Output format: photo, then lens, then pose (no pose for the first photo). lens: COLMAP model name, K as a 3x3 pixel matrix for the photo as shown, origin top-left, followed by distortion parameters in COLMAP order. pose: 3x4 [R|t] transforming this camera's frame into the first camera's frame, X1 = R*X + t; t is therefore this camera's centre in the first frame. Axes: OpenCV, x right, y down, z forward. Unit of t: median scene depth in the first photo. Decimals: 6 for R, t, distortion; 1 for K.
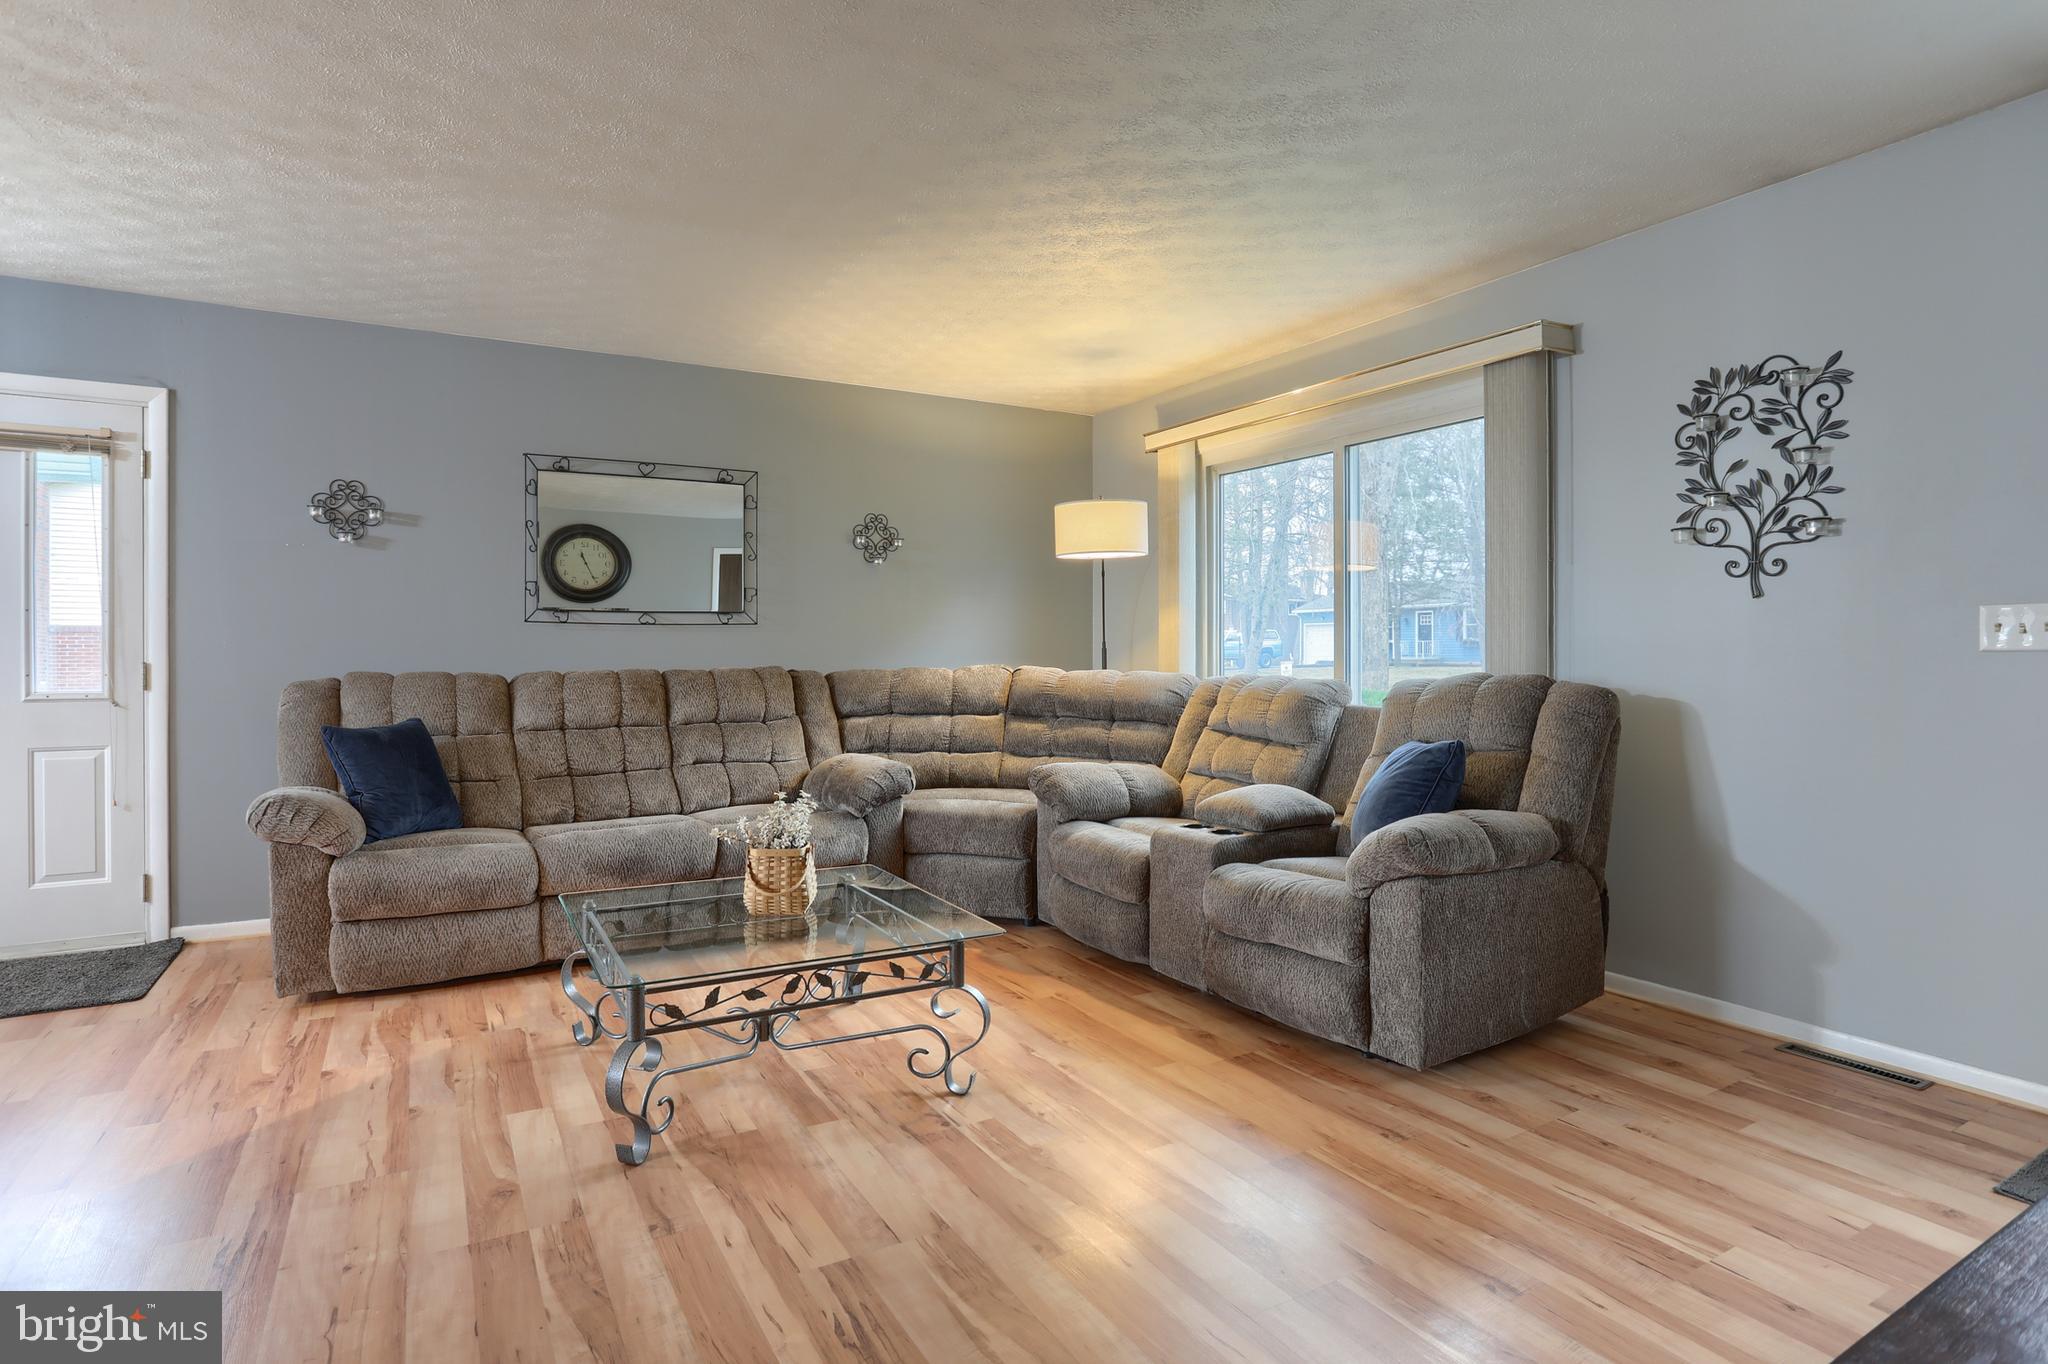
lens RADIAL K [[1062.0, 0, 1025.9], [0, 1062.0, 657.2], [0, 0, 1]] dist [-0.057103, 0.031234]
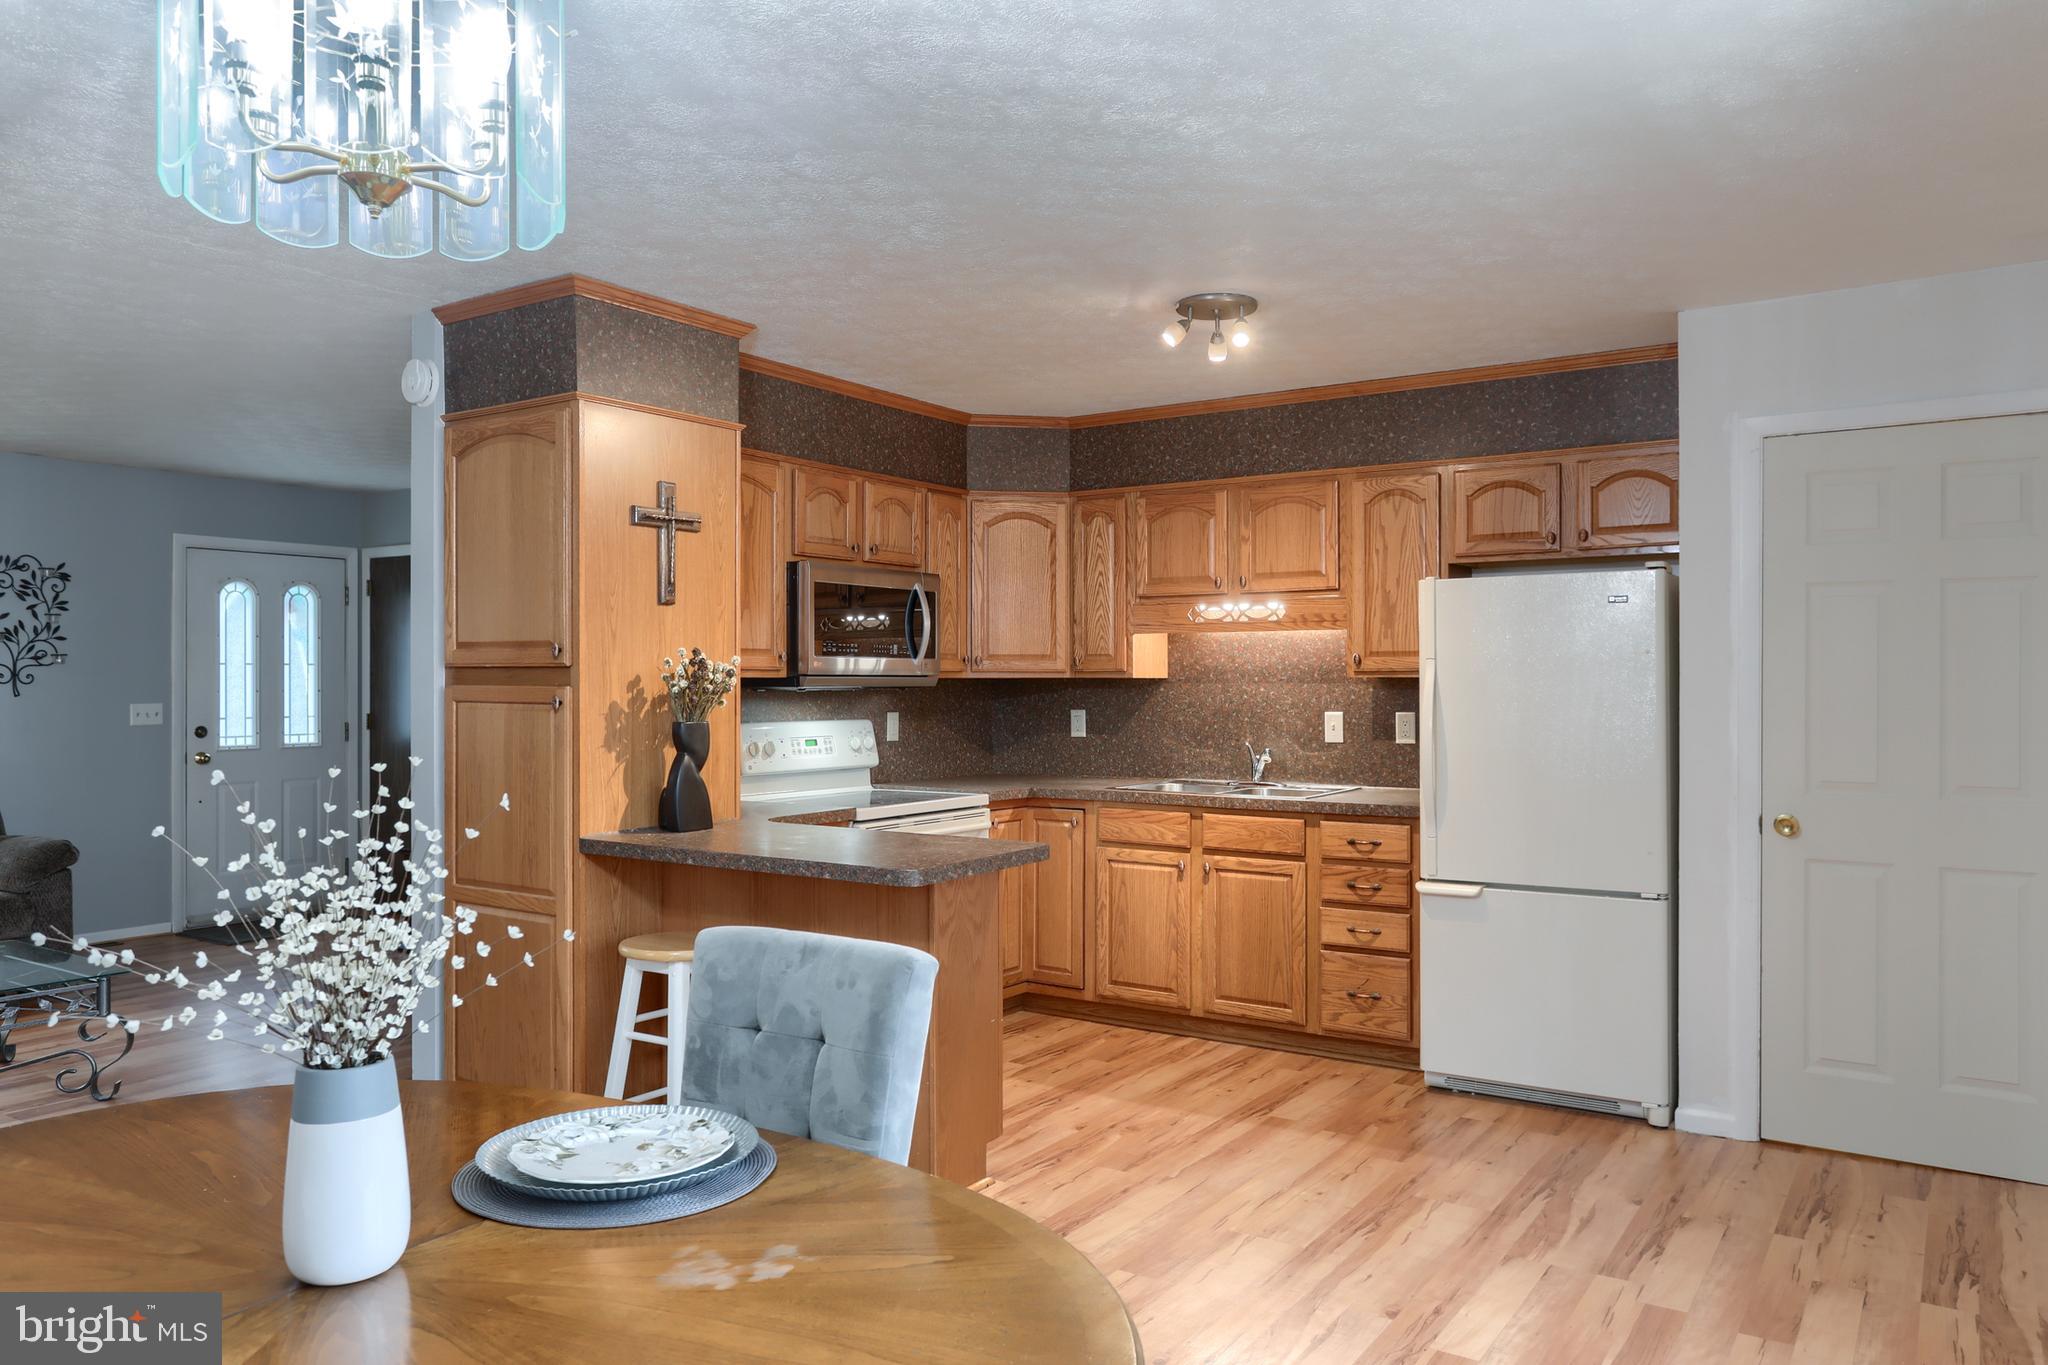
lens RADIAL K [[1424.1, 0, 1029.4], [0, 1424.1, 677.8], [0, 0, 1]] dist [-0.042269, 0.053953]
pose [[-0.437082, 0.003164, 0.899416, -1.973995], [0.004526, 0.999989, -0.001319, -0.073480], [-0.899410, 0.003494, -0.437091, 0.500342]]
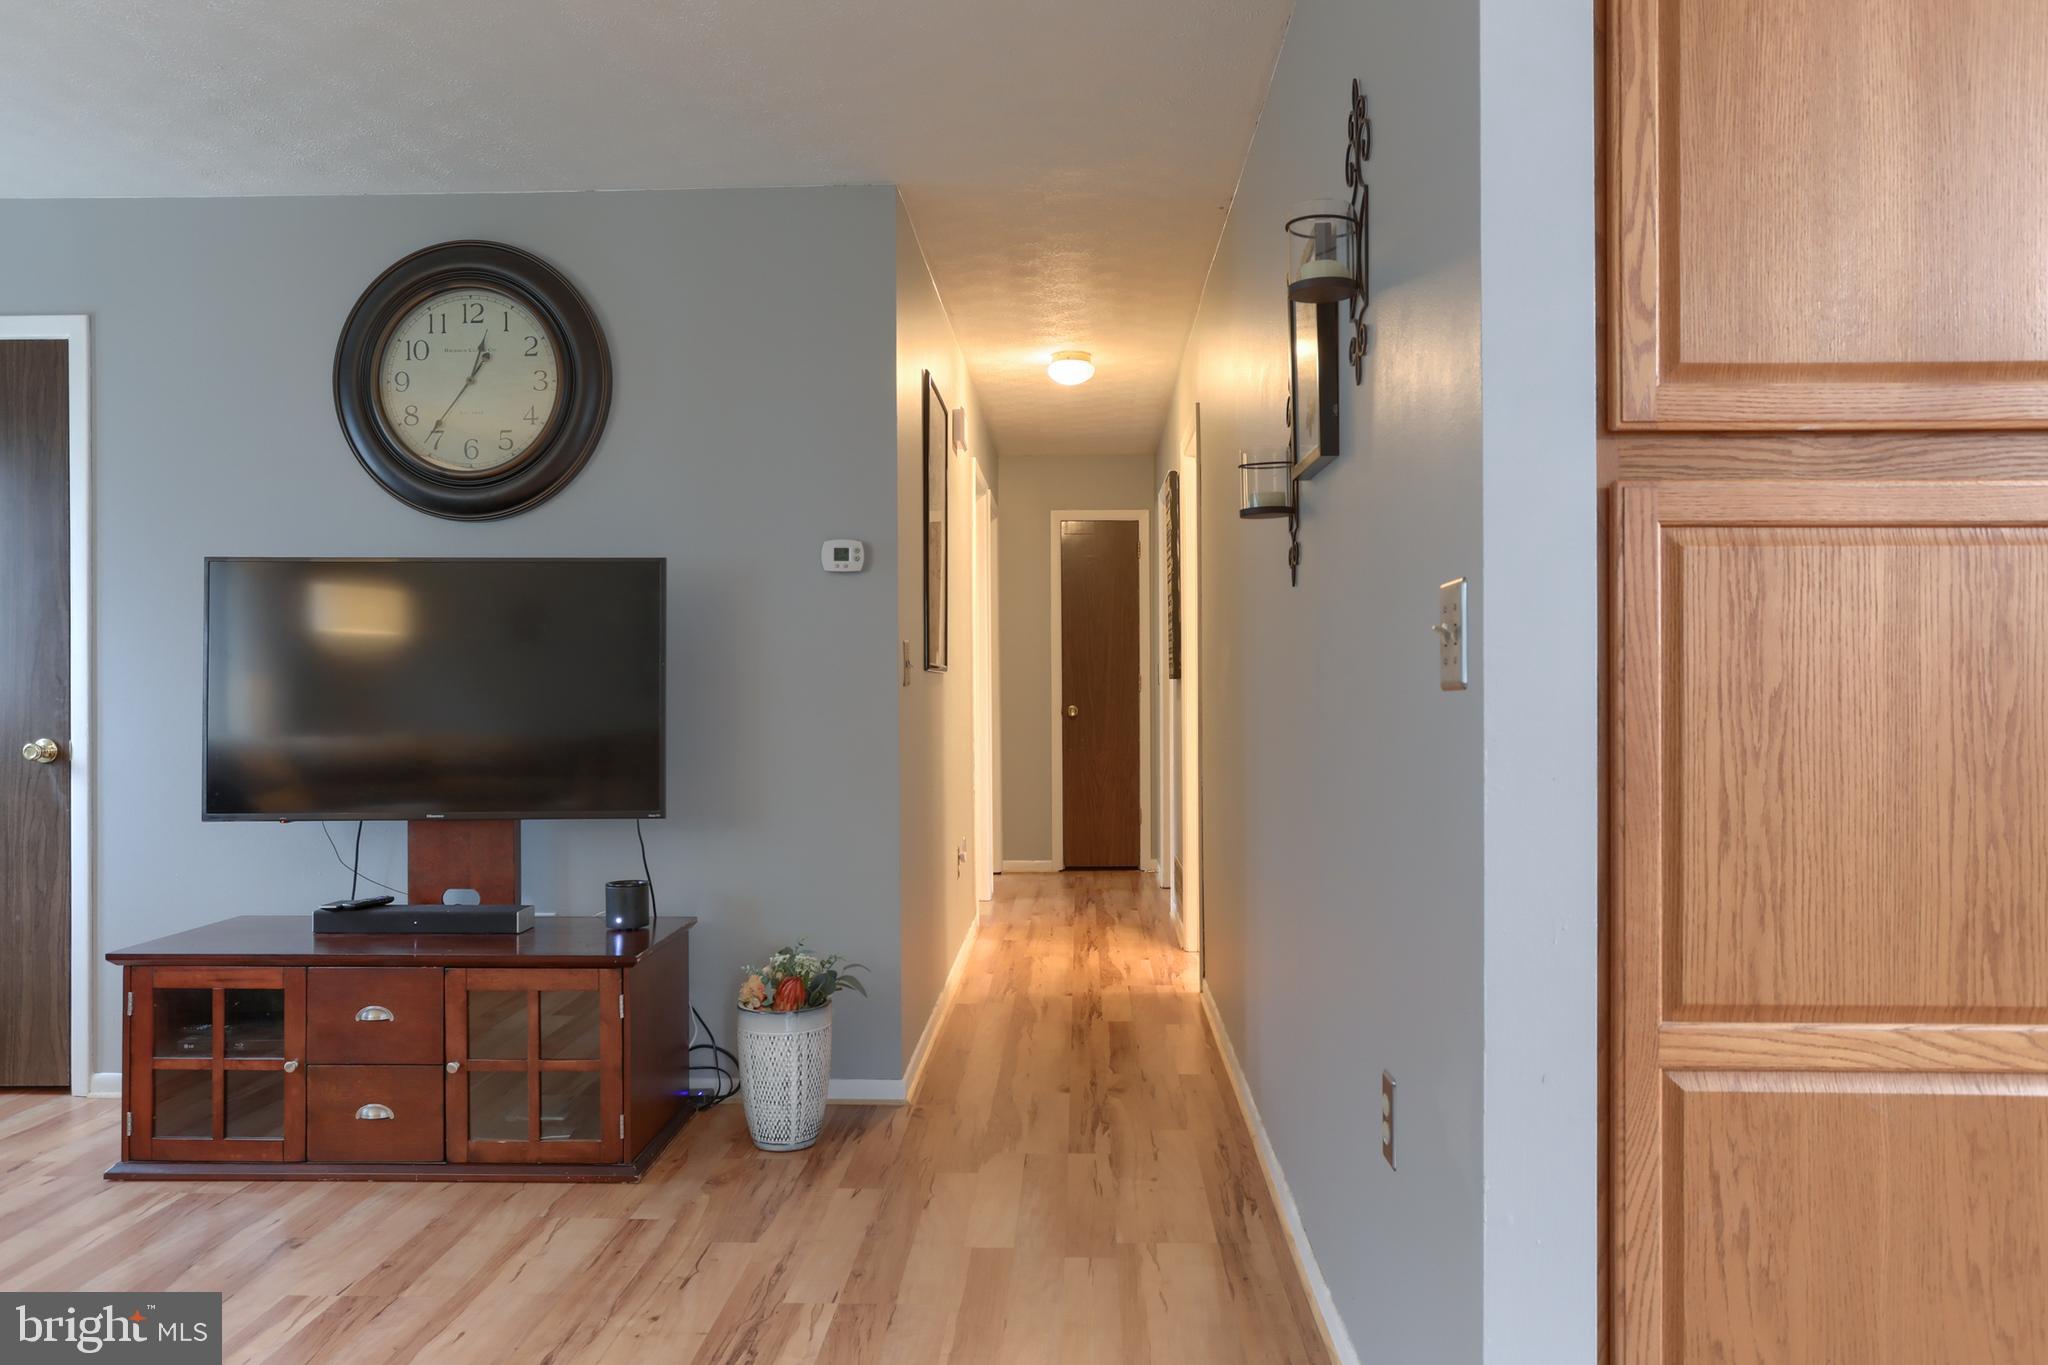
lens RADIAL K [[1424.1, 0, 1029.4], [0, 1424.1, 677.8], [0, 0, 1]] dist [-0.042269, 0.053953]
pose [[-0.846678, 0.005663, 0.532076, -0.633475], [0.007136, 0.999974, 0.000711, -0.005785], [-0.532058, 0.004399, -0.846696, 0.926539]]
